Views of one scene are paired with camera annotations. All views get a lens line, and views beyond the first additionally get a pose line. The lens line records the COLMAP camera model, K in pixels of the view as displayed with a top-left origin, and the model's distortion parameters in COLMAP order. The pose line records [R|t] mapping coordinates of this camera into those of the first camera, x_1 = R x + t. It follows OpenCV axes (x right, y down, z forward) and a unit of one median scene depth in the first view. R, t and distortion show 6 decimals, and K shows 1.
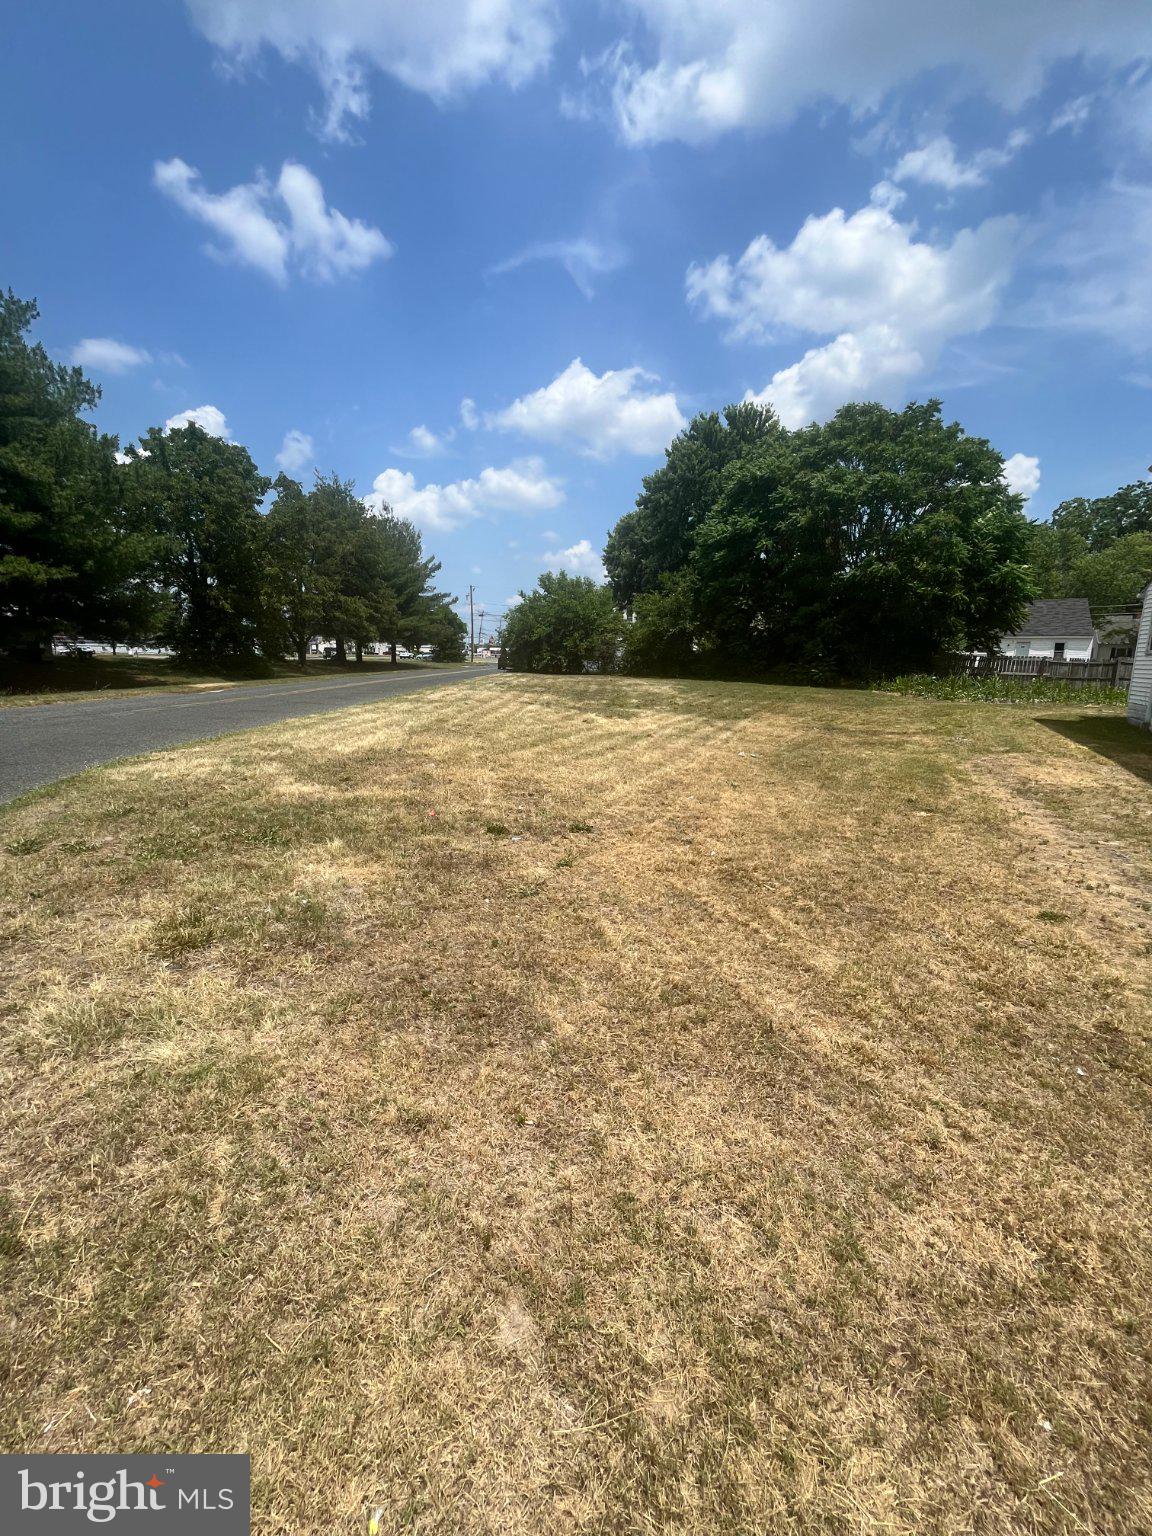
lens RADIAL K [[613.4, 0, 576.0], [0, 613.4, 768.0], [0, 0, 1]] dist [0.000764, -0.000009]
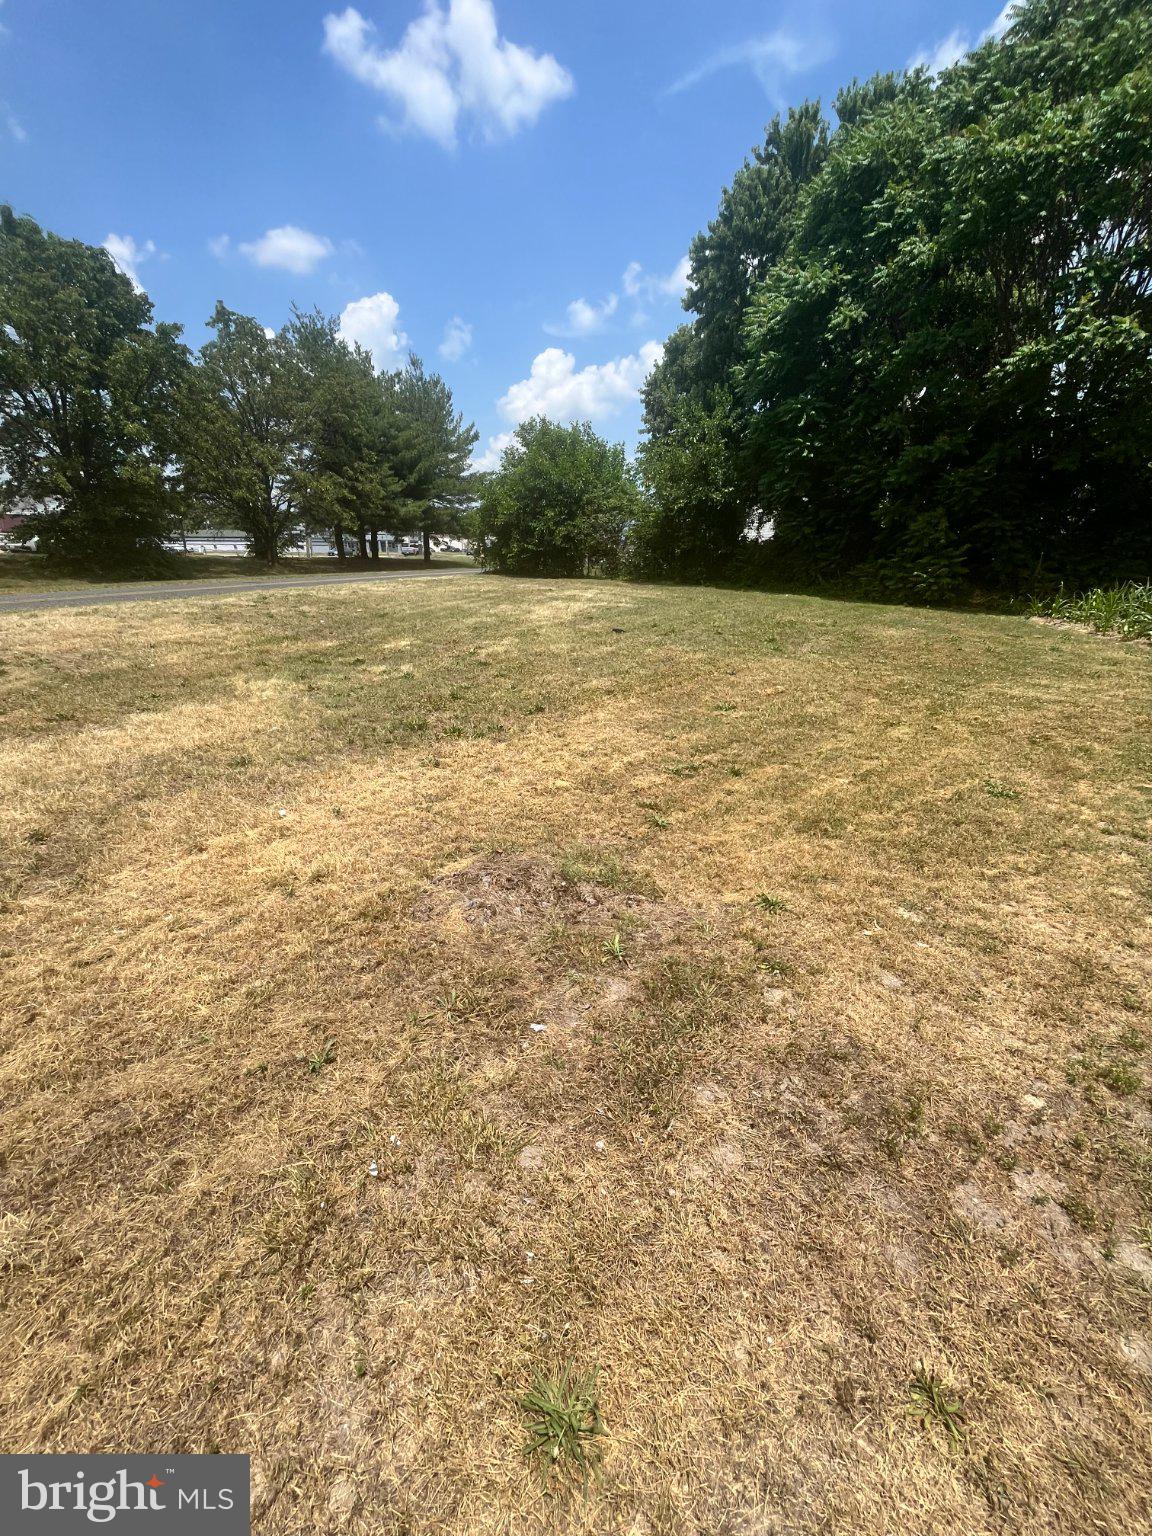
lens RADIAL K [[613.4, 0, 576.0], [0, 613.4, 768.0], [0, 0, 1]] dist [0.000764, -0.000009]
pose [[0.972720, 0.074809, -0.219588, 0.168810], [-0.040639, 0.986890, 0.156194, -0.047351], [0.228394, -0.143009, 0.963008, 0.295887]]
